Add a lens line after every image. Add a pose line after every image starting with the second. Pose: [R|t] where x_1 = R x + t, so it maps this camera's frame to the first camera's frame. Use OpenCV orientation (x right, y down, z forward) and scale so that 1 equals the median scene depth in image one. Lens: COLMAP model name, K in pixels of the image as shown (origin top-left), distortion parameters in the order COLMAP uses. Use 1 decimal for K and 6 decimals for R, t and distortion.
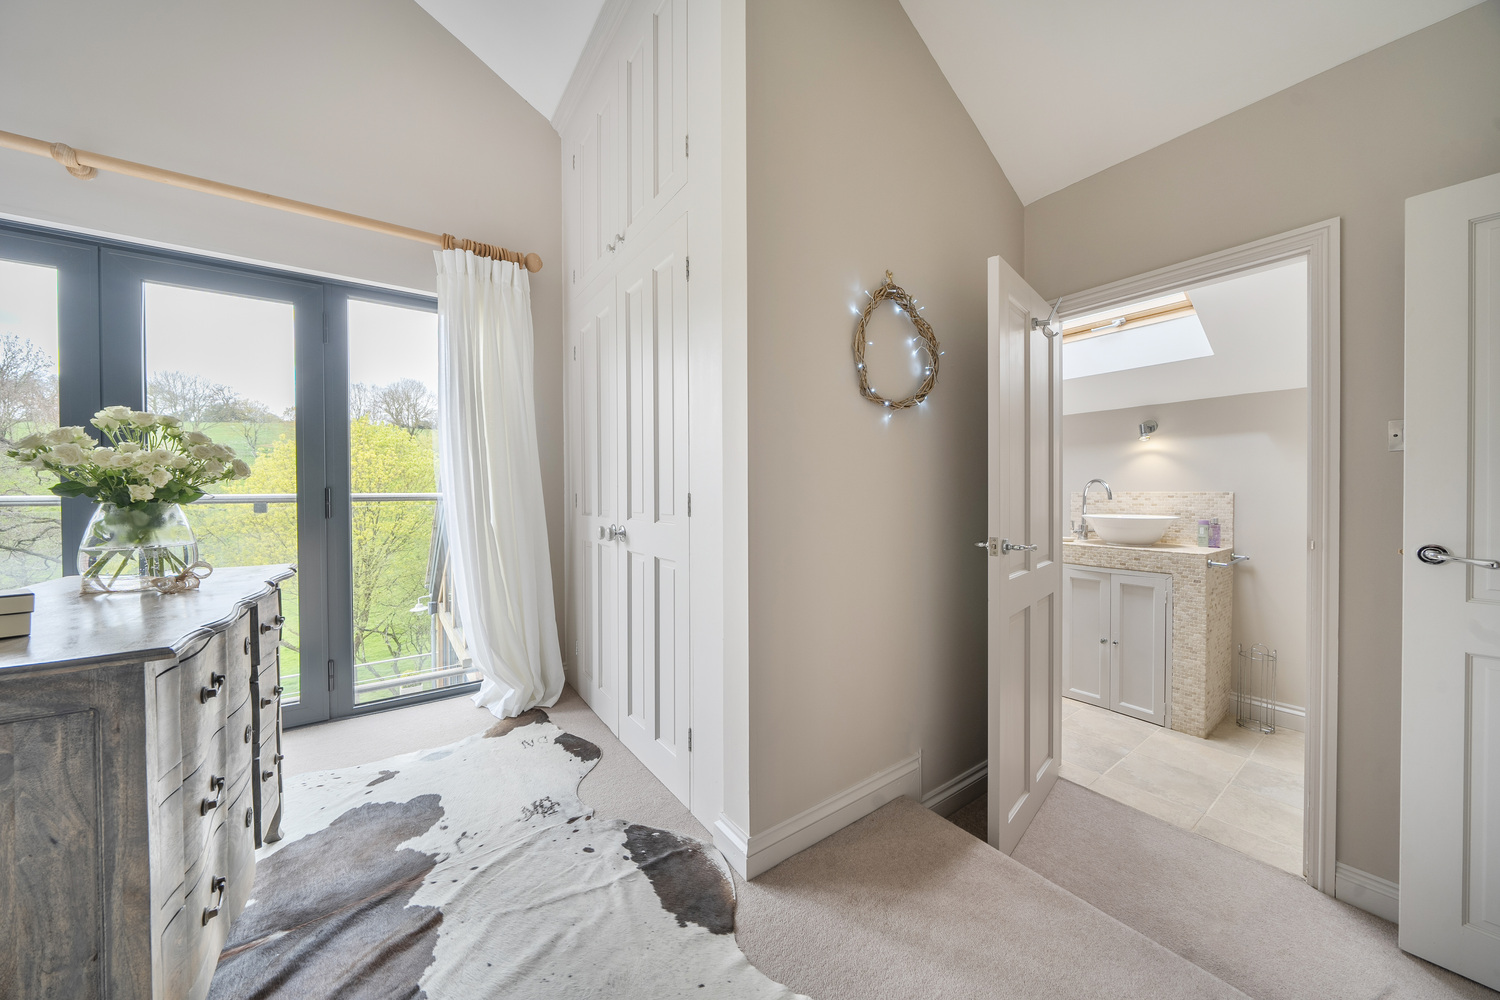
lens RADIAL K [[508.2, 0, 746.1], [0, 508.2, 496.3], [0, 0, 1]] dist [-0.006223, 0.000431]
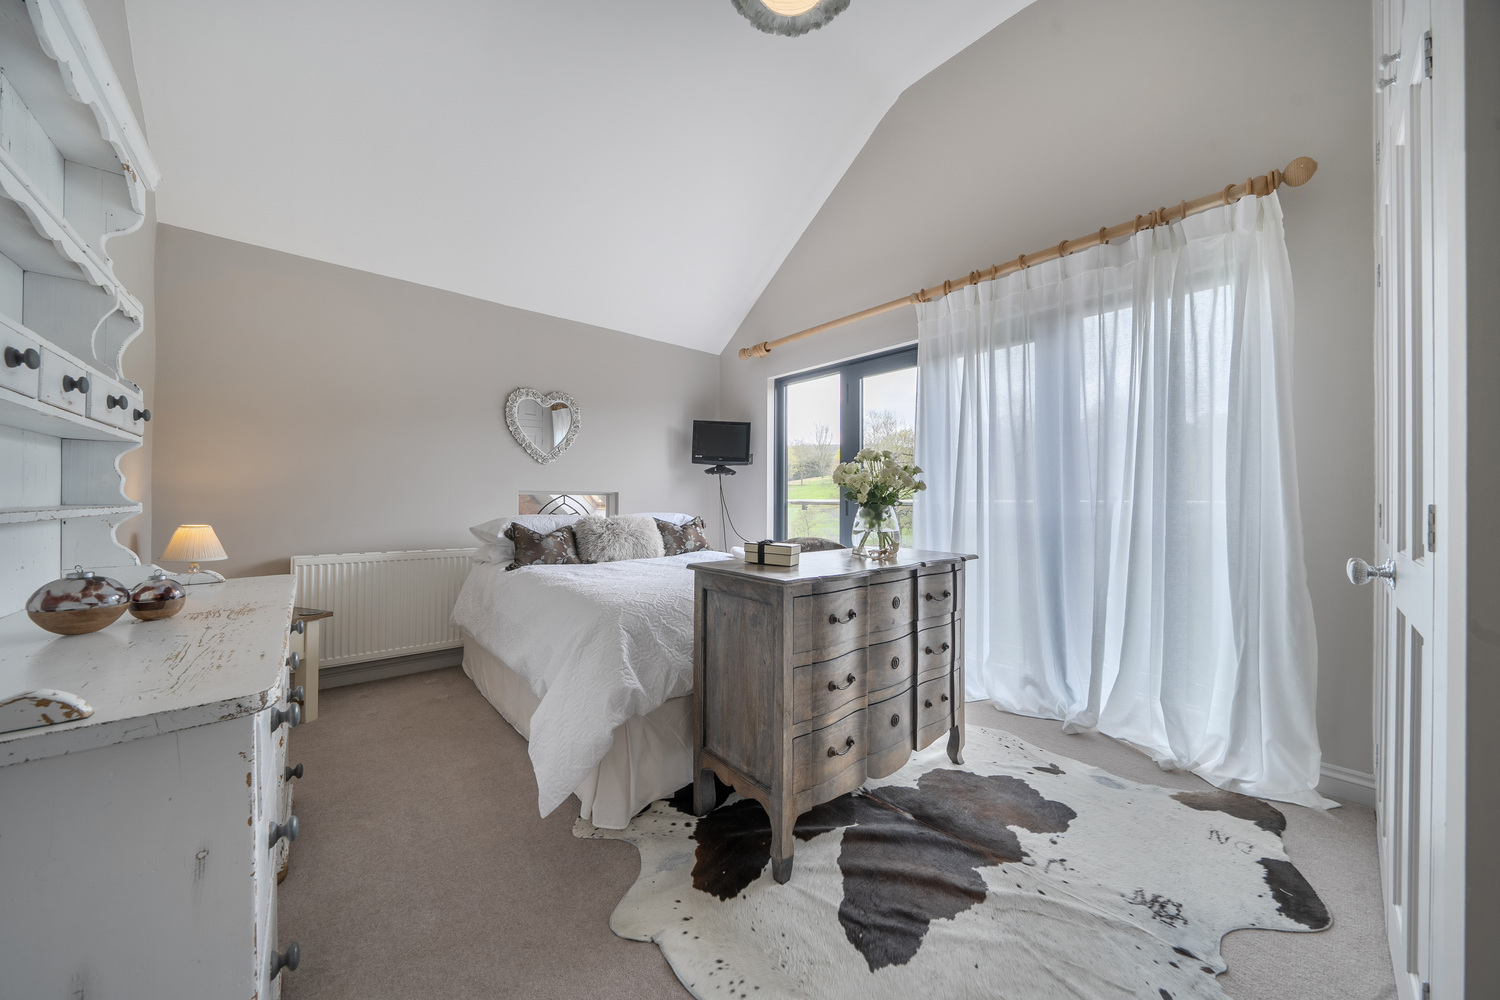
lens RADIAL K [[508.2, 0, 744.6], [0, 508.2, 496.6], [0, 0, 1]] dist [-0.006223, 0.000431]
pose [[0.105708, 0.003747, -0.994390, 0.341285], [-0.016706, 0.999858, 0.001992, -0.006721], [0.994257, 0.016401, 0.105756, 0.316543]]
